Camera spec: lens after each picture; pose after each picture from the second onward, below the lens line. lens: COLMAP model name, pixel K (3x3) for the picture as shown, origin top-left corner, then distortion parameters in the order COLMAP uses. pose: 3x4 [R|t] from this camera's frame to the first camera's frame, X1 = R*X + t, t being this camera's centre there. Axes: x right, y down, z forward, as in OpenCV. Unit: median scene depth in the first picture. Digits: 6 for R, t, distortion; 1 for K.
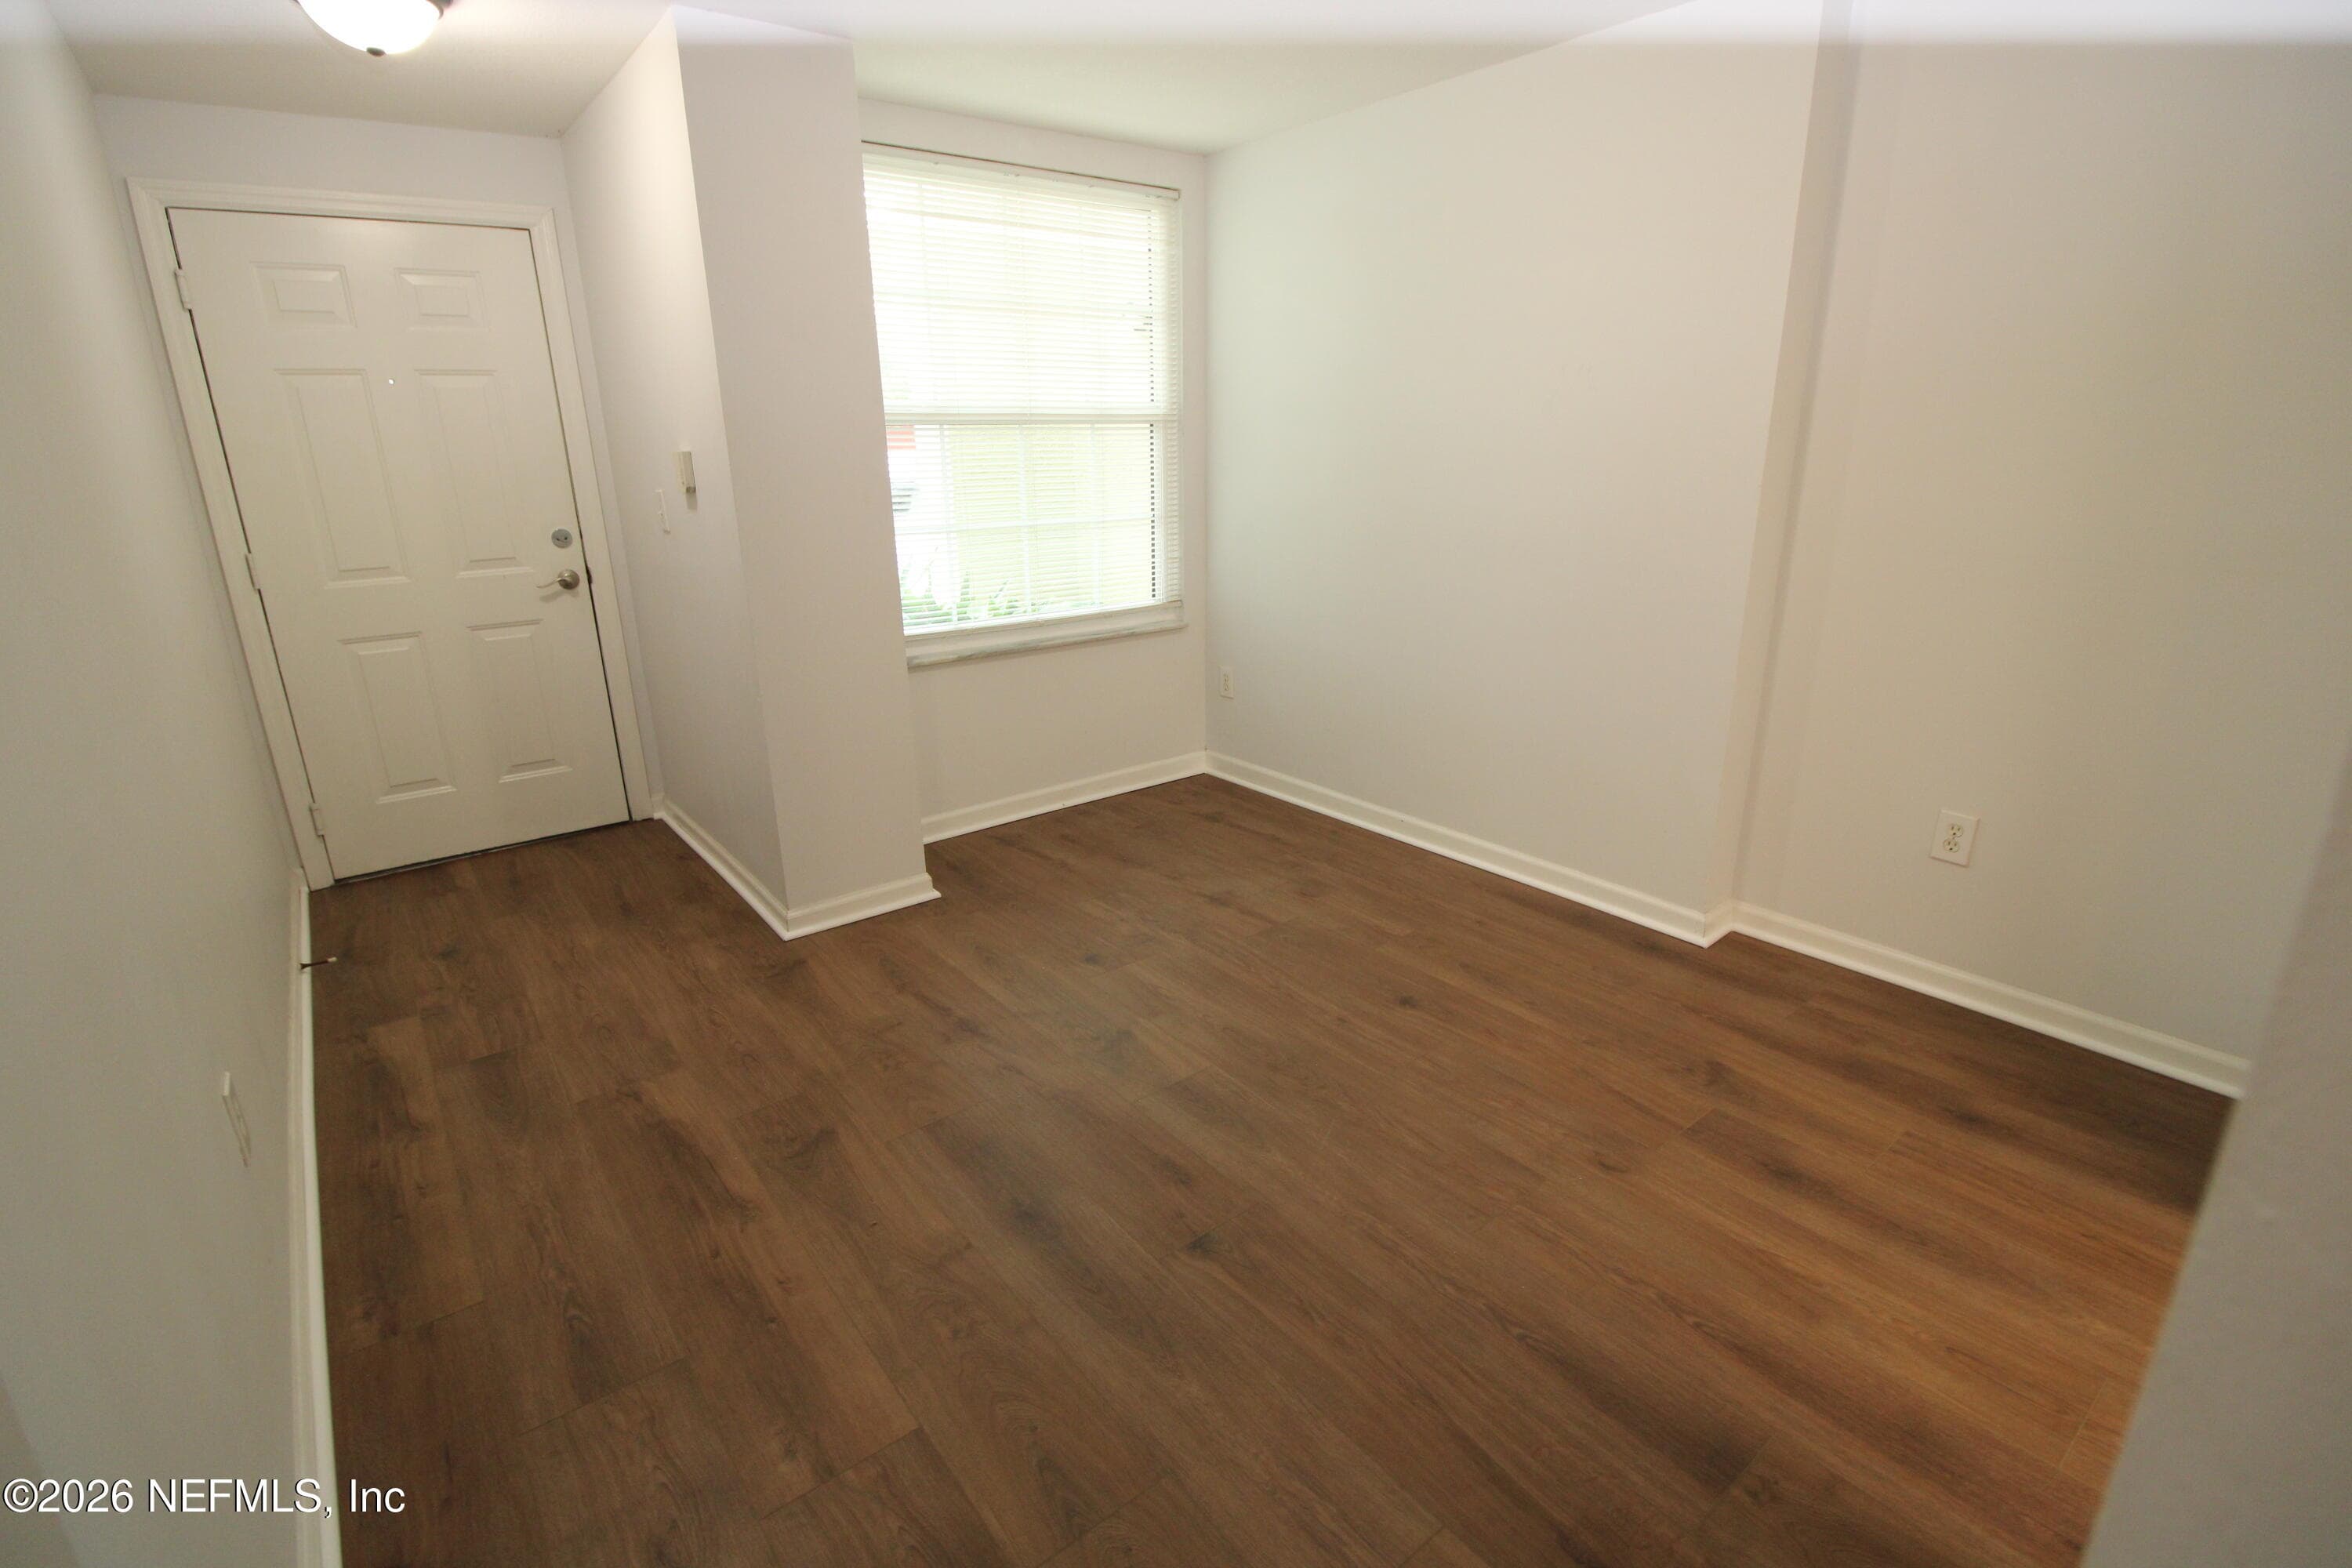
lens RADIAL K [[1091.4, 0, 1172.4], [0, 1091.4, 768.3], [0, 0, 1]] dist [0.001225, -0.016182]
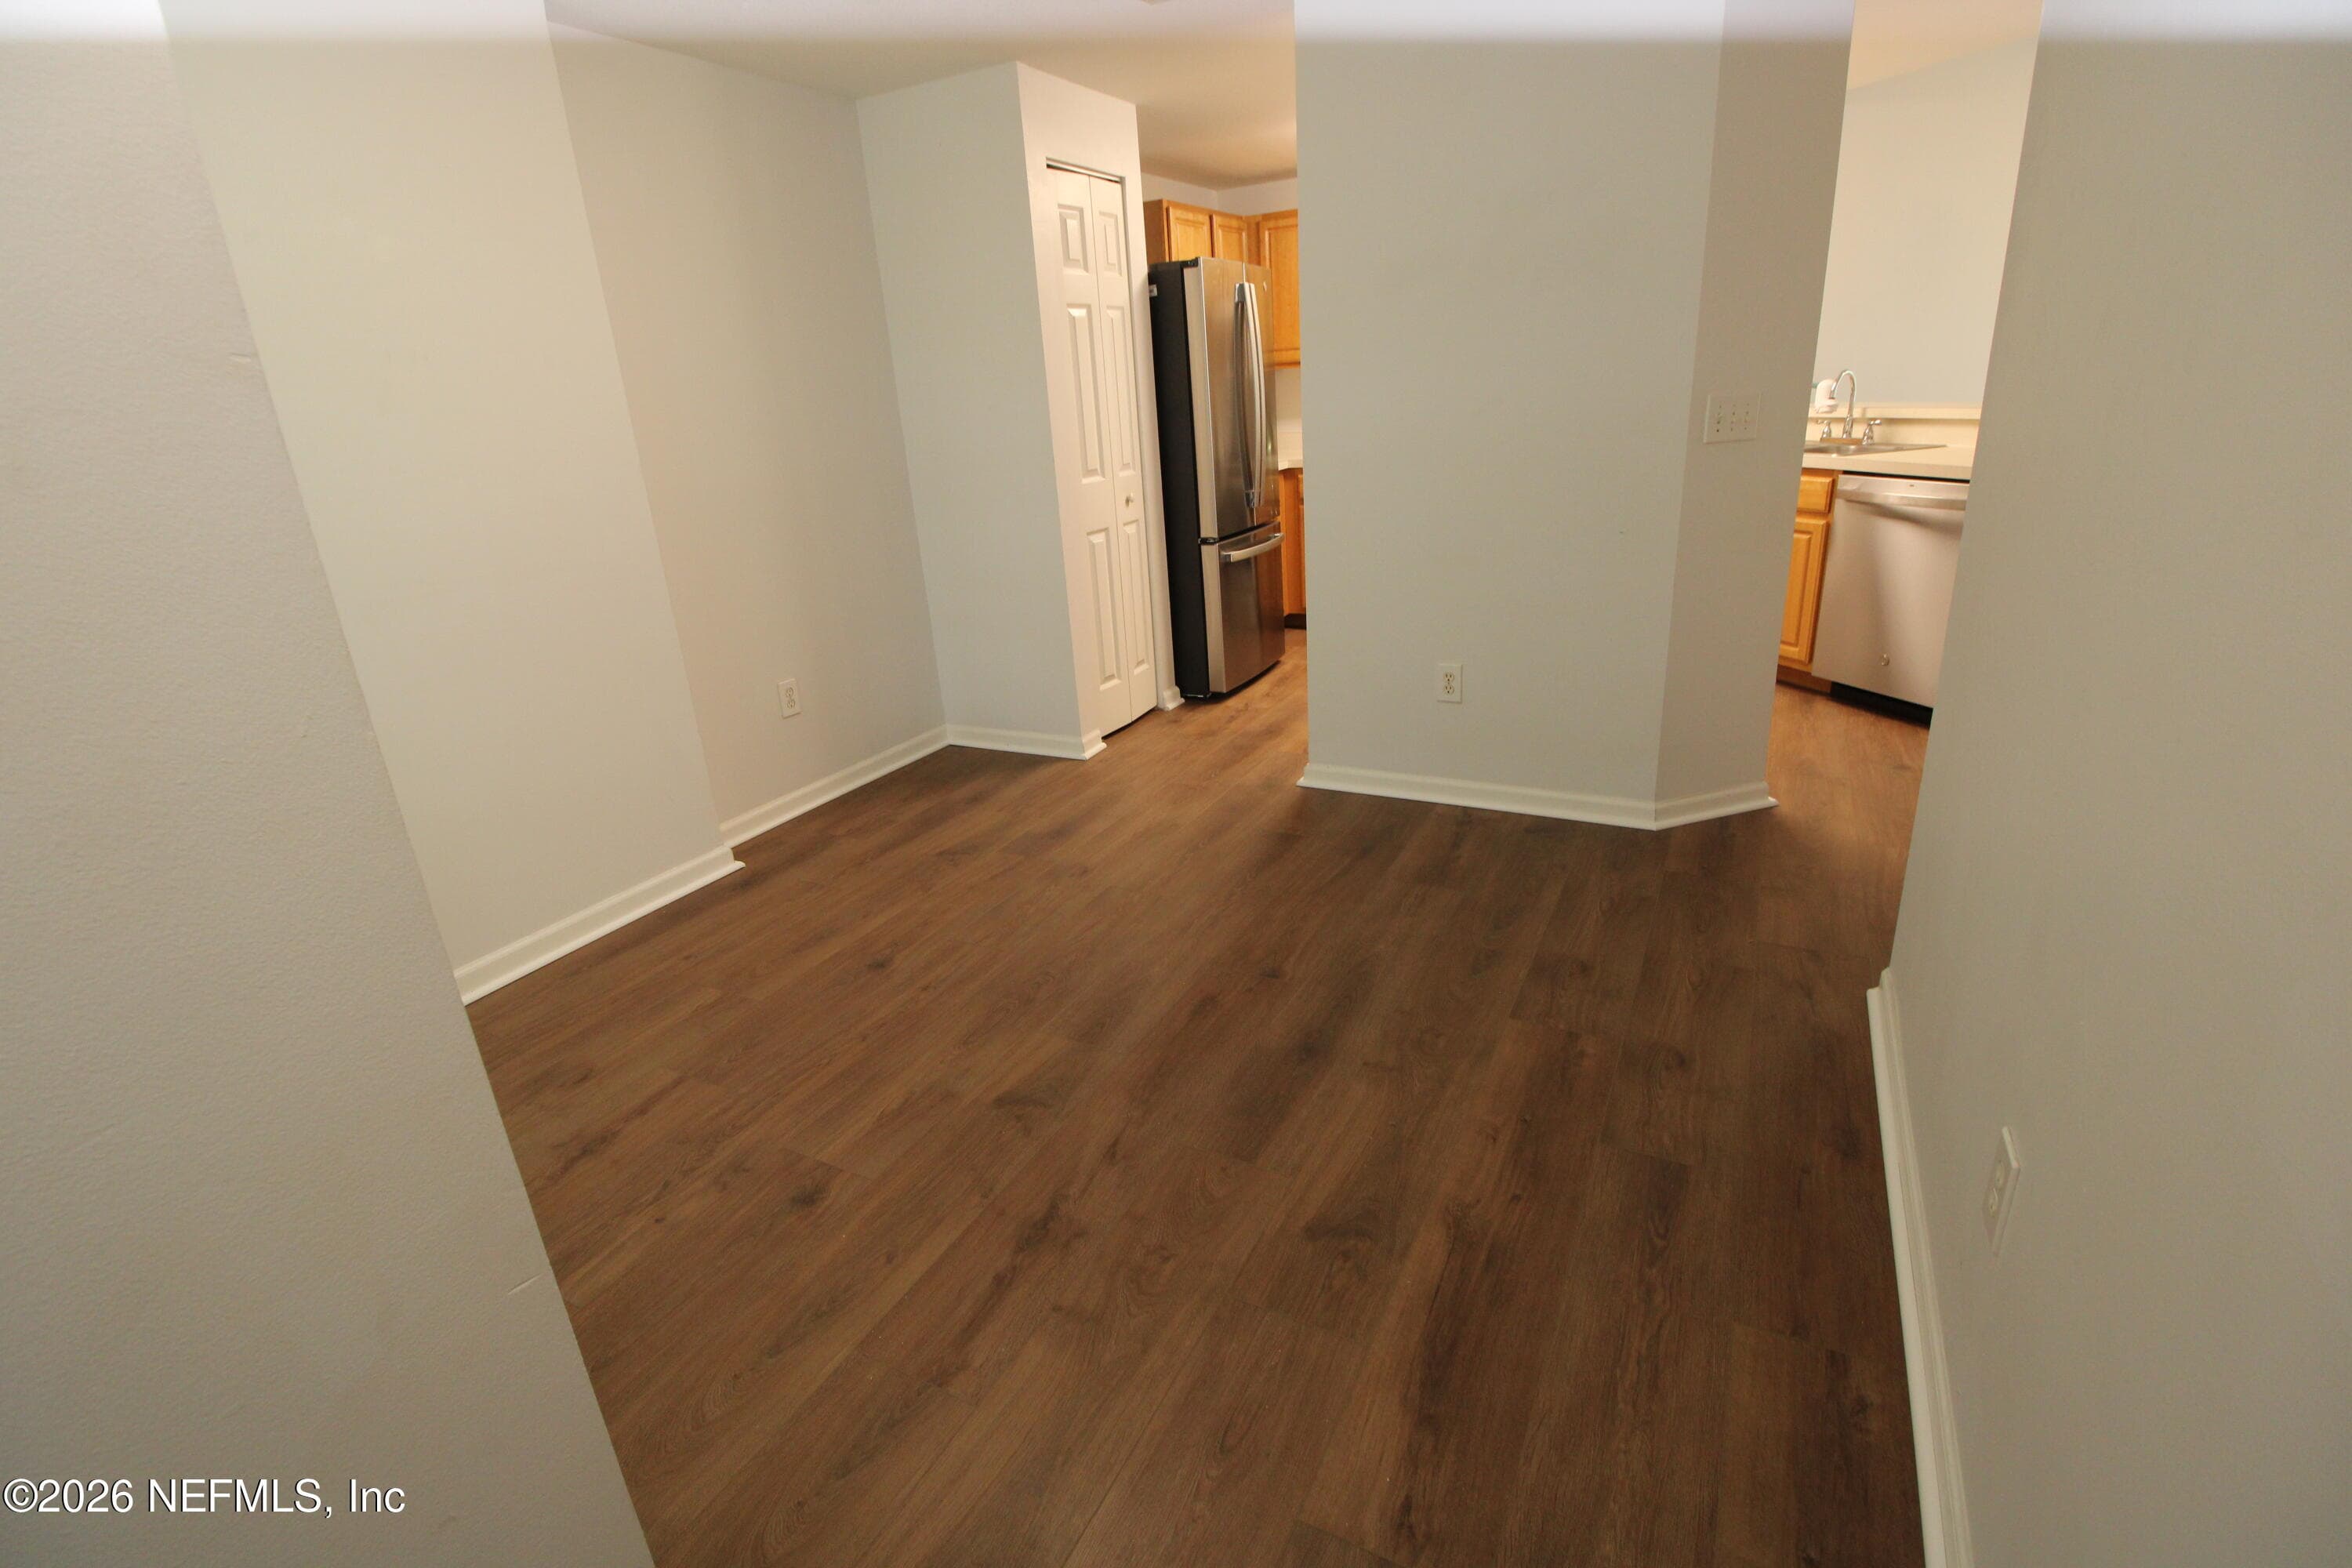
lens RADIAL K [[1091.4, 0, 1172.4], [0, 1091.4, 768.3], [0, 0, 1]] dist [0.001225, -0.016182]
pose [[-0.407533, -0.263427, 0.874370, -0.914163], [0.331989, 0.849234, 0.410590, -0.333037], [-0.850706, 0.457610, -0.258636, 1.170585]]
